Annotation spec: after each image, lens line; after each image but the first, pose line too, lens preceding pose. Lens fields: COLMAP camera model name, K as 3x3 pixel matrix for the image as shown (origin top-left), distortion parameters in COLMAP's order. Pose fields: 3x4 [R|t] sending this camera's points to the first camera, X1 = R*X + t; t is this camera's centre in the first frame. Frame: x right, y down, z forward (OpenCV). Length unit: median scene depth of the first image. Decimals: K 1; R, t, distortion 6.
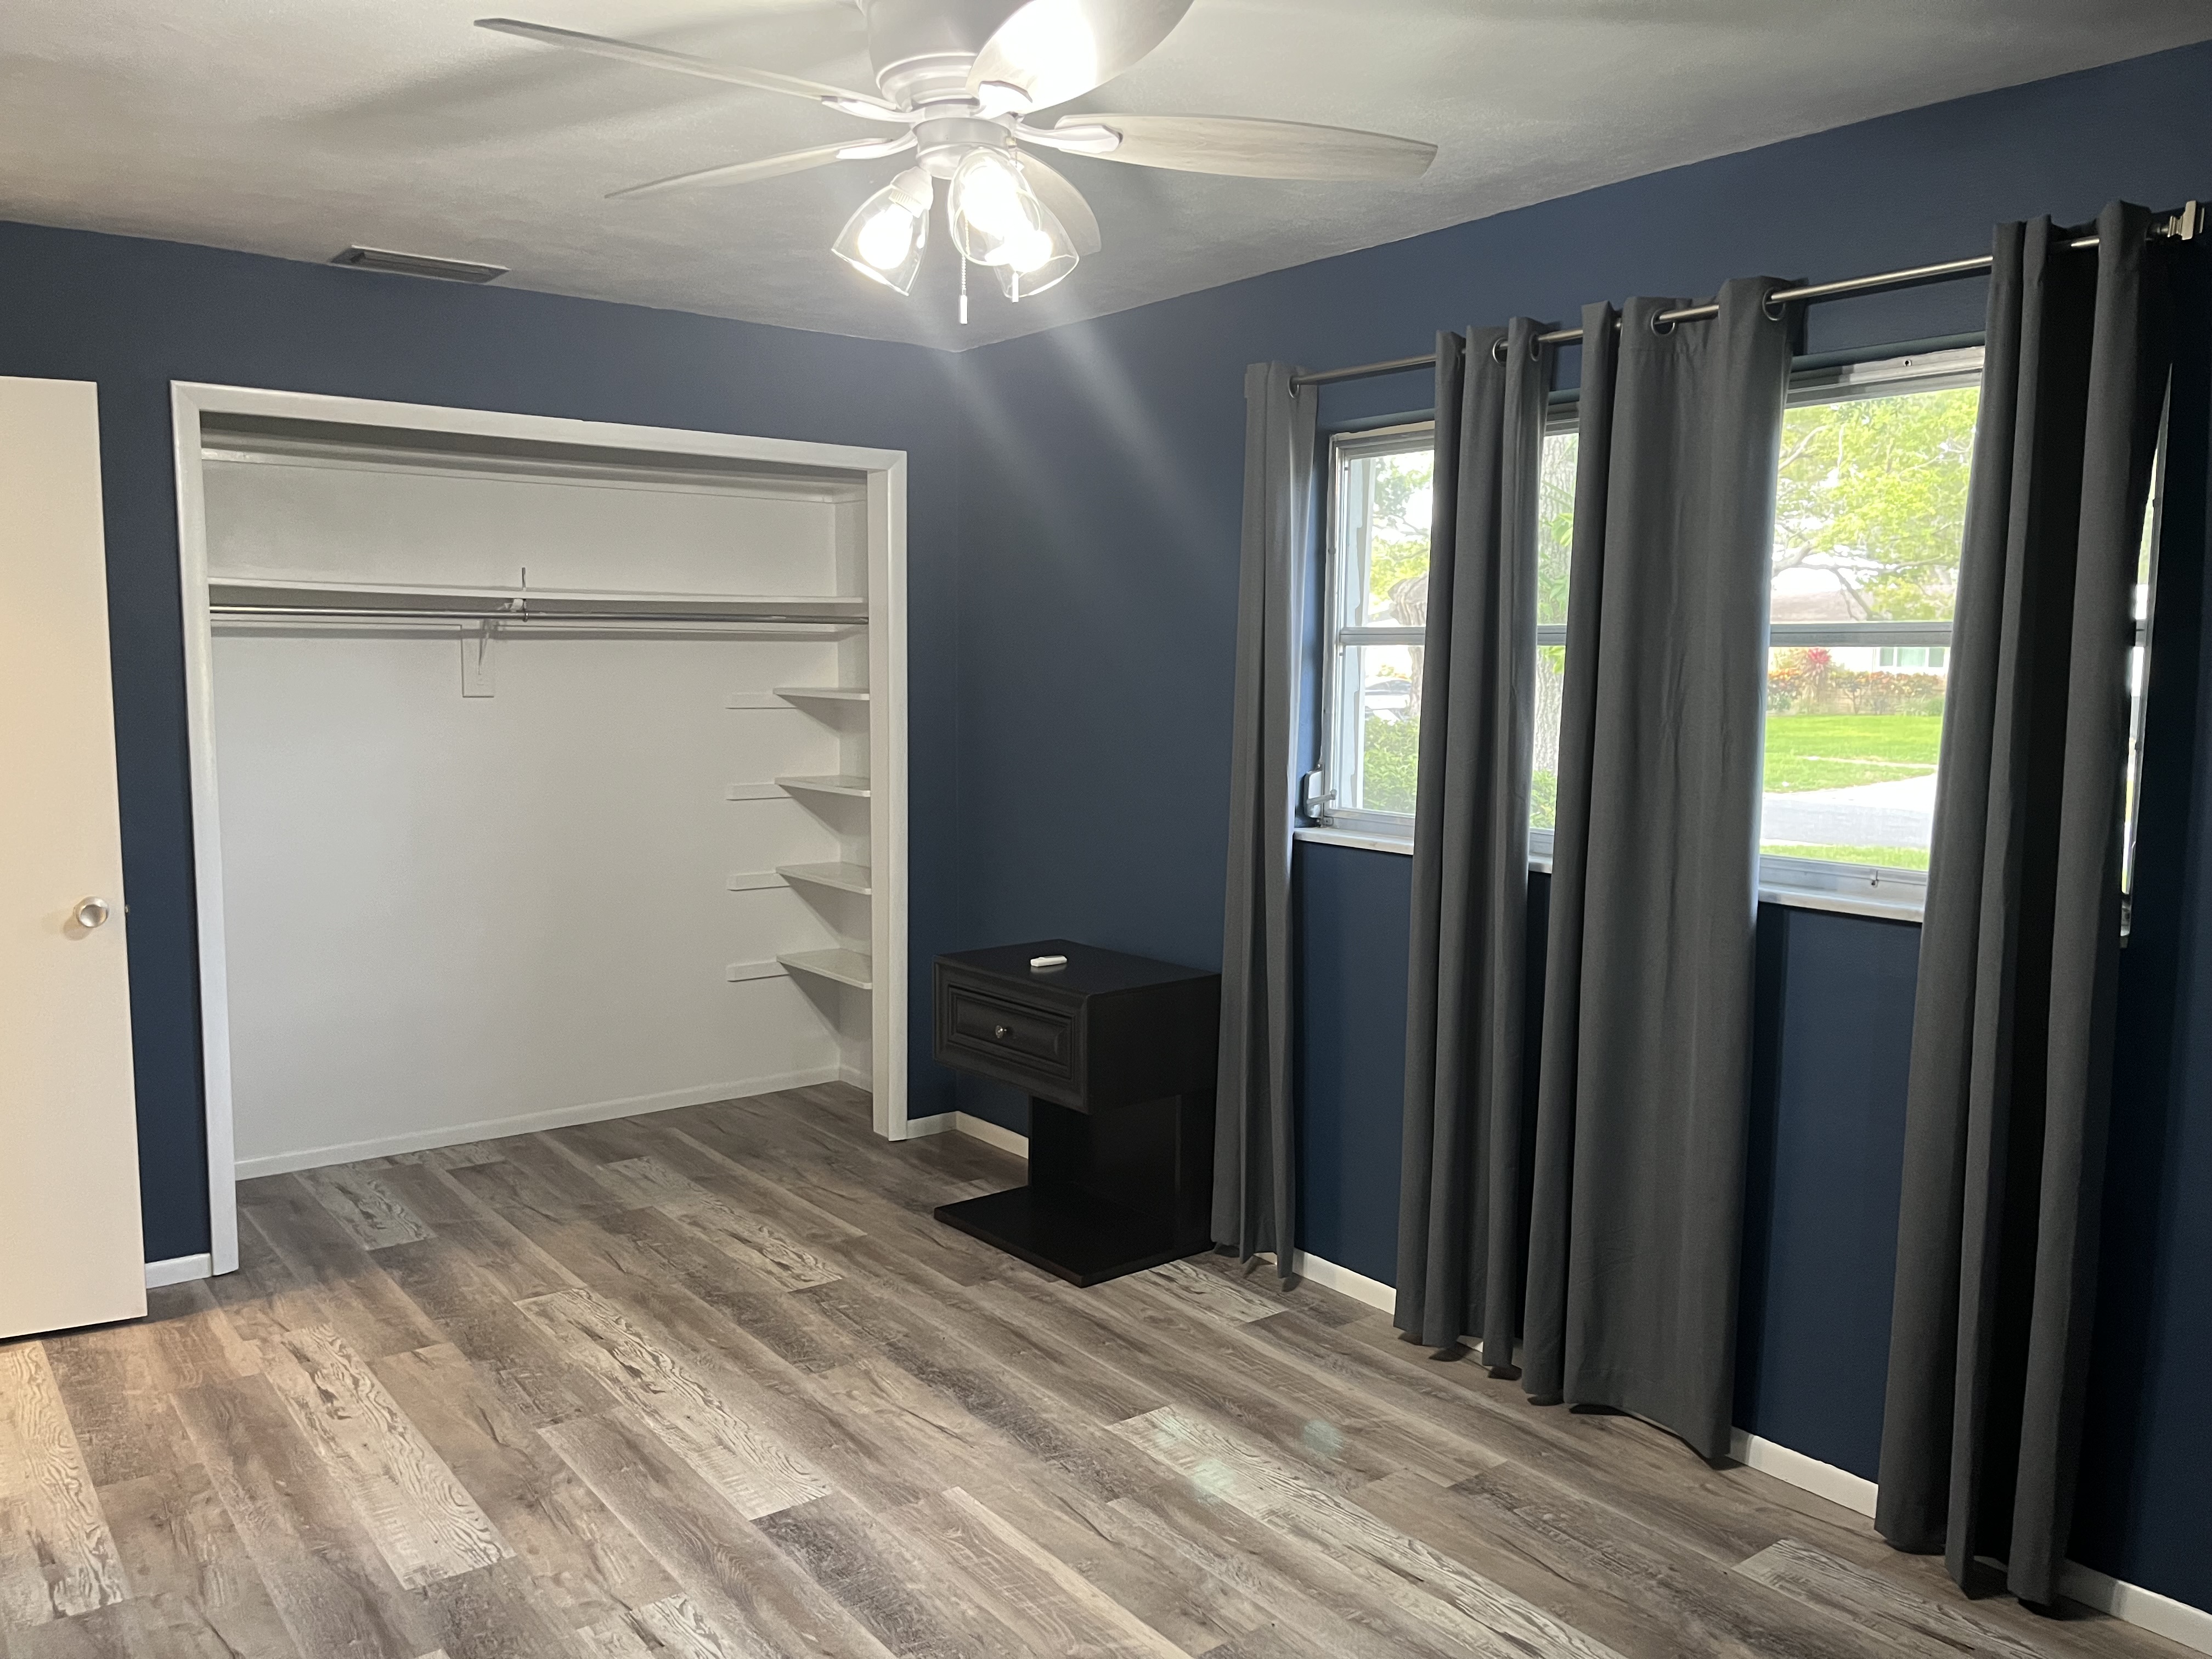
lens RADIAL K [[1679.0, 0, 1095.8], [0, 1679.0, 830.7], [0, 0, 1]] dist [0.046424, -0.092365]
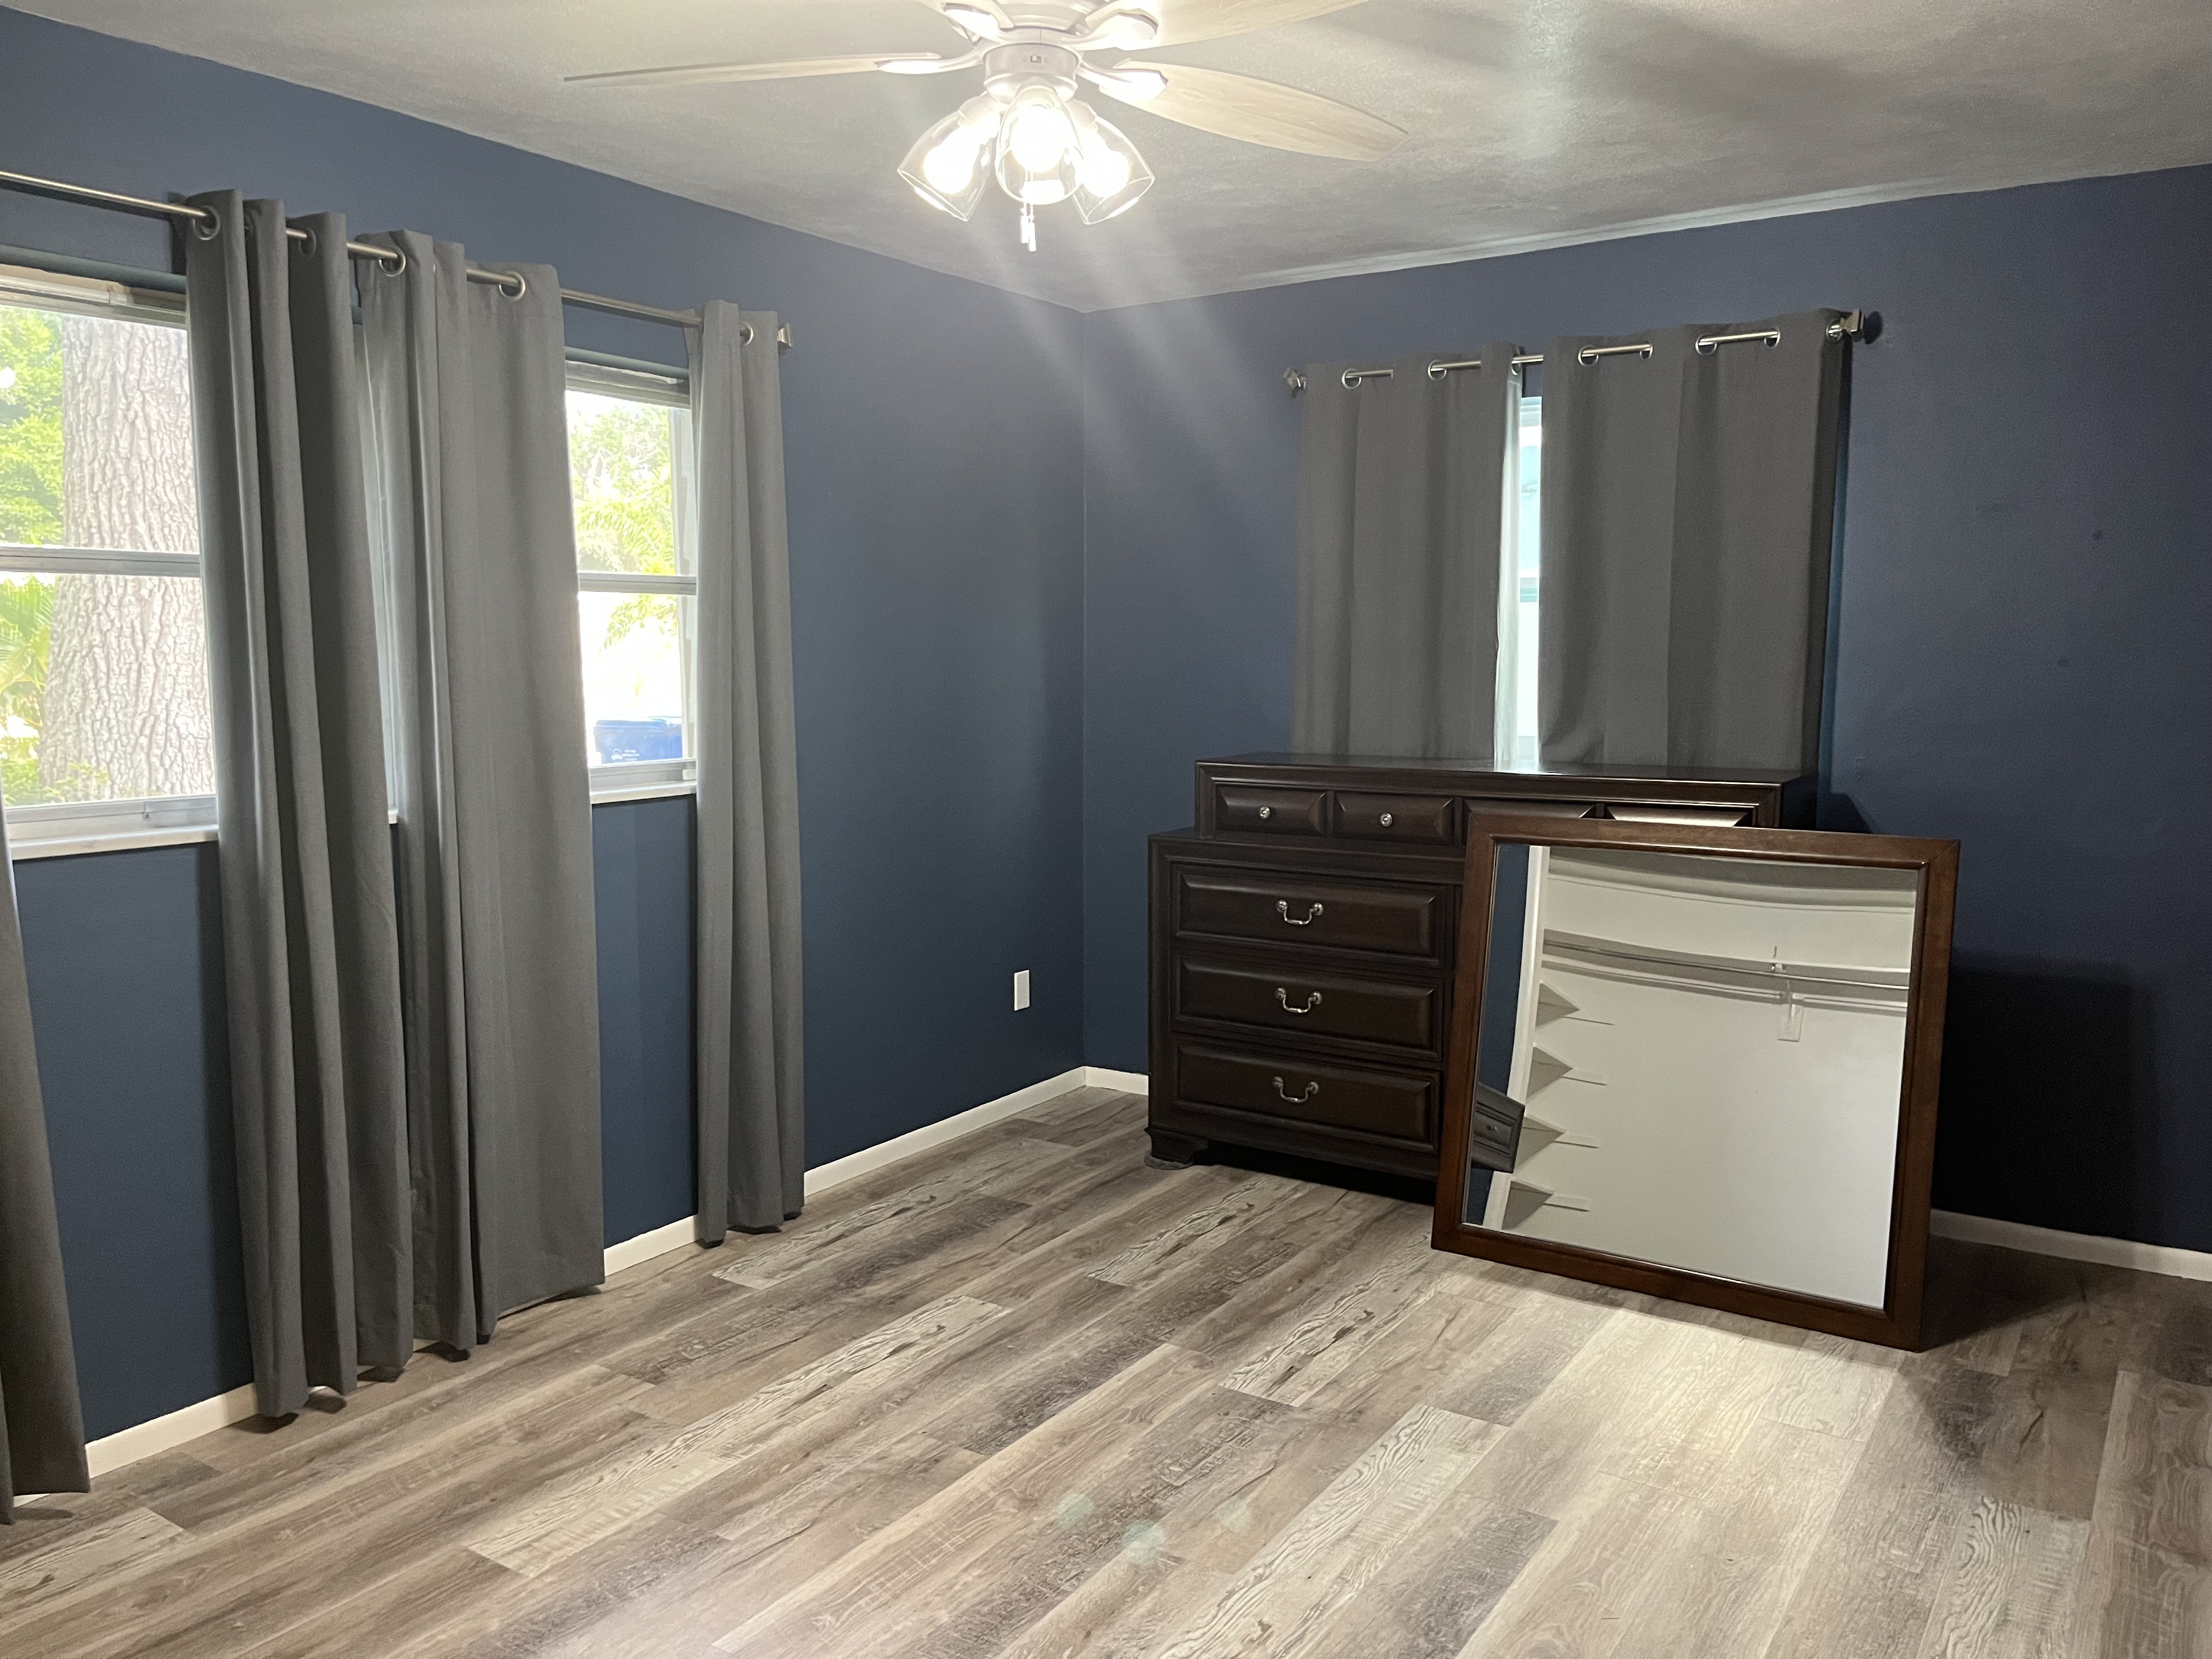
lens RADIAL K [[1679.0, 0, 1095.8], [0, 1679.0, 830.7], [0, 0, 1]] dist [0.046424, -0.092365]
pose [[-0.312029, -0.124940, 0.941822, -0.839896], [0.098514, 0.981717, 0.162871, -0.100088], [-0.944951, 0.143603, -0.294016, 1.005222]]
